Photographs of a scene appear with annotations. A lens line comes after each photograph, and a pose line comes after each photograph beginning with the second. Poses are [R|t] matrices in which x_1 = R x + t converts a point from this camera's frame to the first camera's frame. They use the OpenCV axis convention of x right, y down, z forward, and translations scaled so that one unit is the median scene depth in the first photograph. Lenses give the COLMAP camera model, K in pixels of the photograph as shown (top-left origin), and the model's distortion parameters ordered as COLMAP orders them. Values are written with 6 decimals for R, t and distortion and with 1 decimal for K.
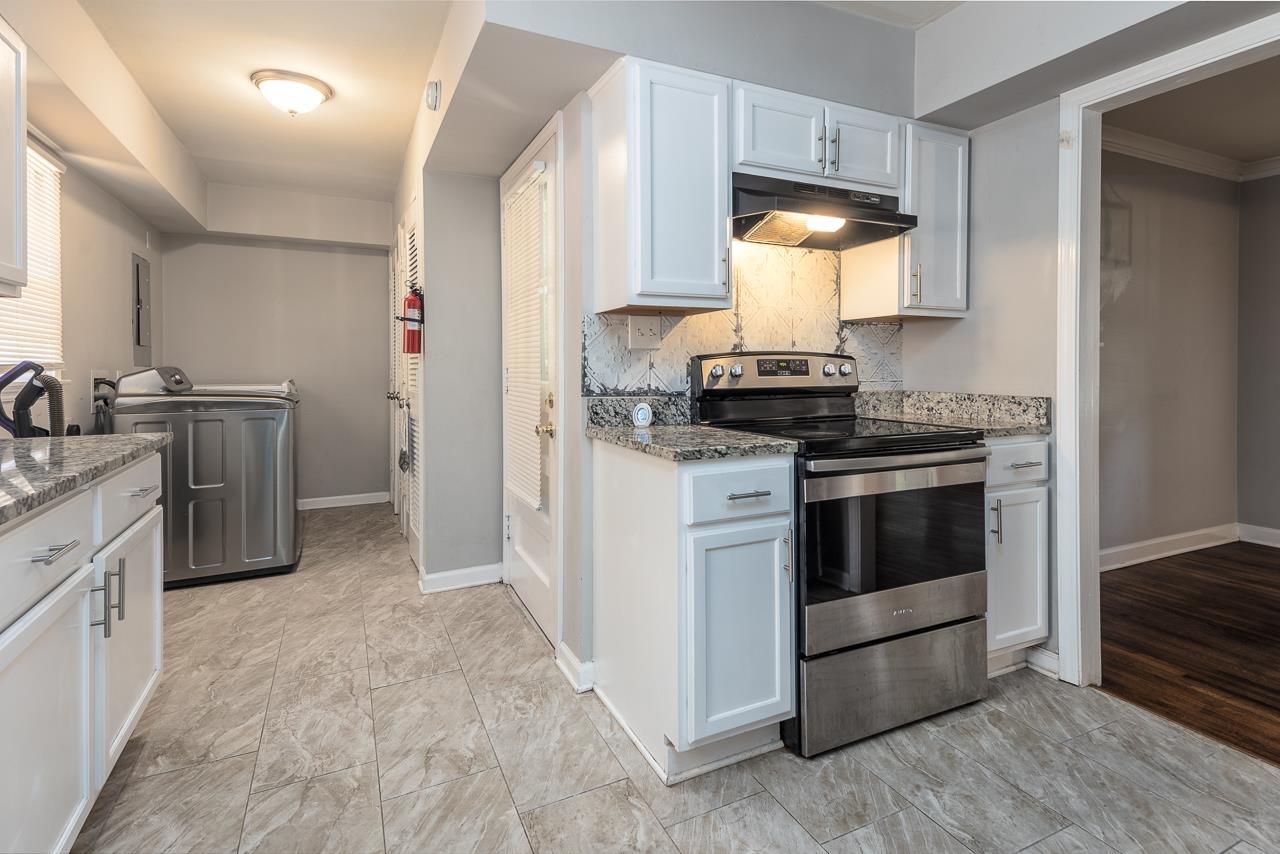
lens RADIAL K [[628.5, 0, 621.4], [0, 628.5, 374.7], [0, 0, 1]] dist [0.026960, -0.005248]
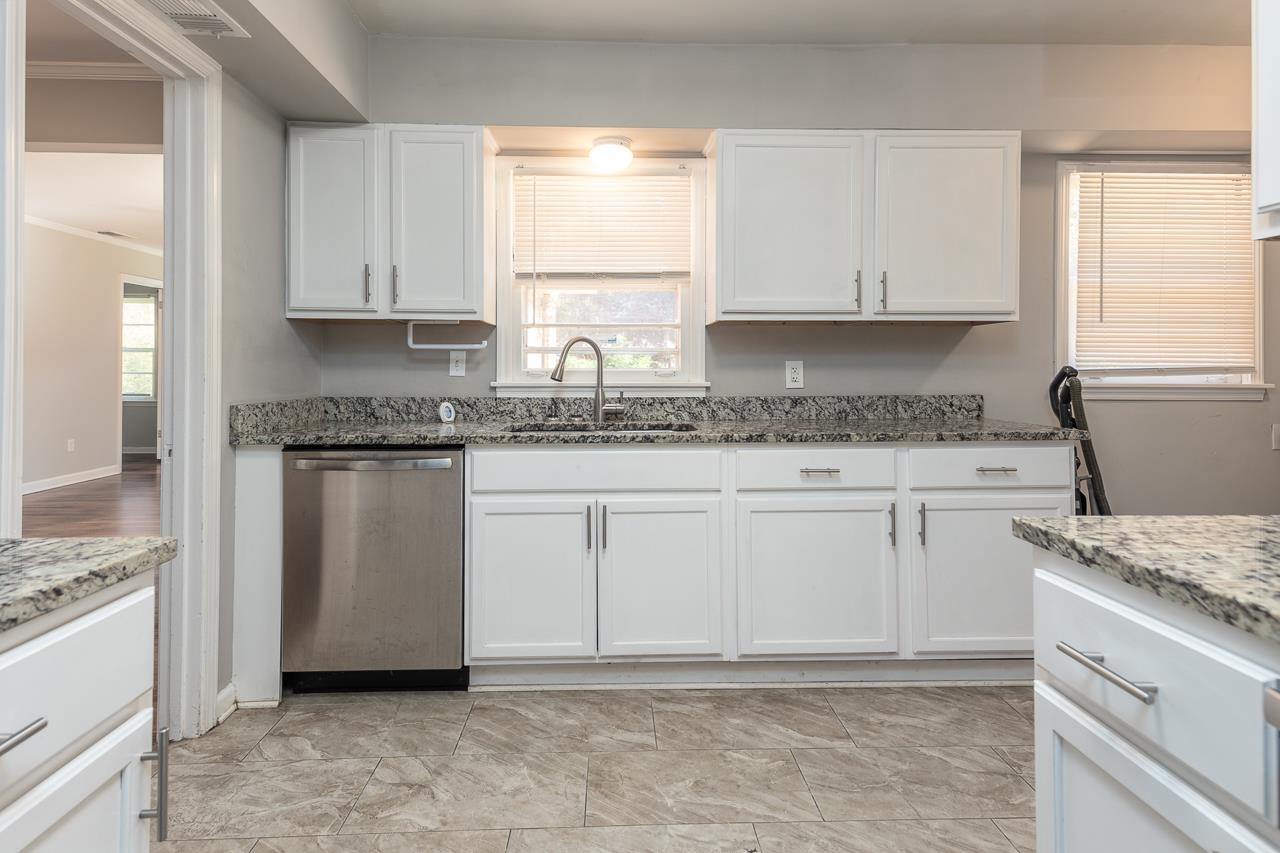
lens RADIAL K [[628.5, 0, 635.4], [0, 628.5, 368.8], [0, 0, 1]] dist [0.026960, -0.005248]
pose [[-0.380778, -0.002244, -0.924664, 0.745641], [-0.012945, 0.999912, 0.002904, -0.015360], [0.924576, 0.013076, -0.380774, 0.869505]]
